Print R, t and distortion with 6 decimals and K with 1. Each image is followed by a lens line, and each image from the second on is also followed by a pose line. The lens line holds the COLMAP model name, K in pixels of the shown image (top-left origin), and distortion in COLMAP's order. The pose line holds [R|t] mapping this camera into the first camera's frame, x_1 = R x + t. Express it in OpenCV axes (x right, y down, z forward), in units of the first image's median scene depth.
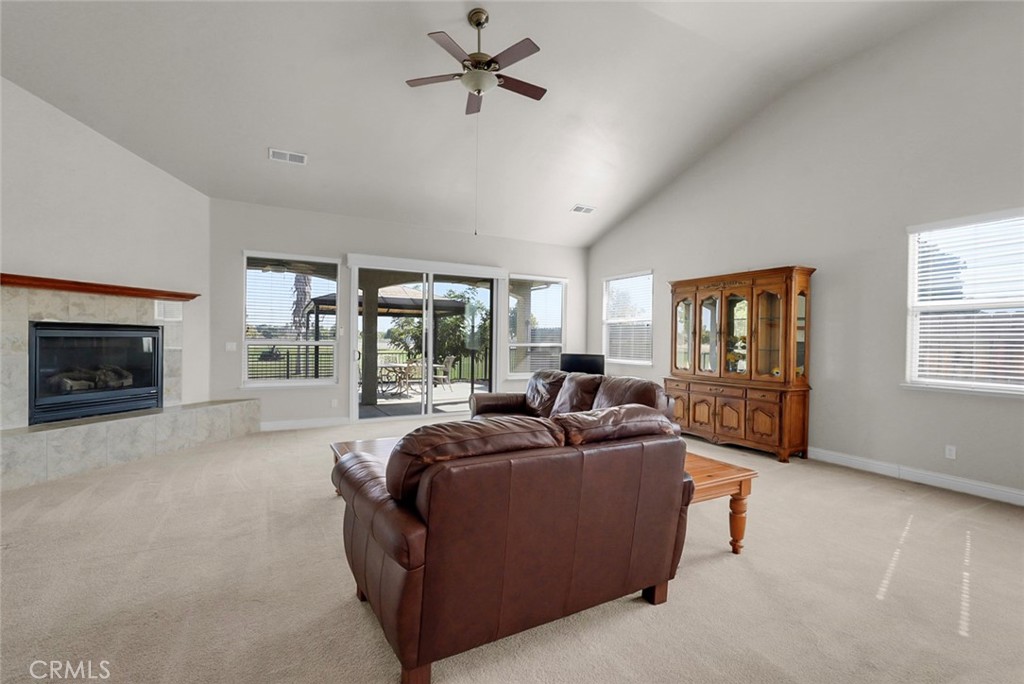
lens RADIAL K [[465.5, 0, 513.0], [0, 465.5, 344.7], [0, 0, 1]] dist [-0.010101, 0.002909]
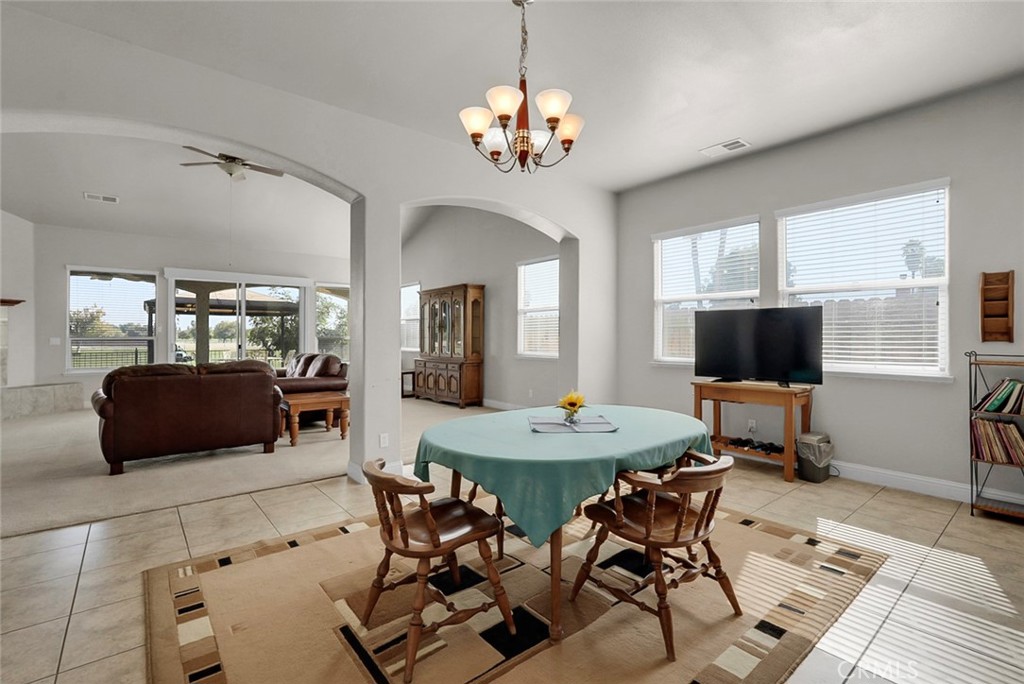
lens RADIAL K [[465.5, 0, 513.6], [0, 465.5, 335.4], [0, 0, 1]] dist [-0.010101, 0.002909]
pose [[0.979801, -0.012976, 0.199554, 0.385790], [0.015544, 0.999815, -0.011311, 0.023049], [-0.199370, 0.014185, 0.979822, -0.509307]]
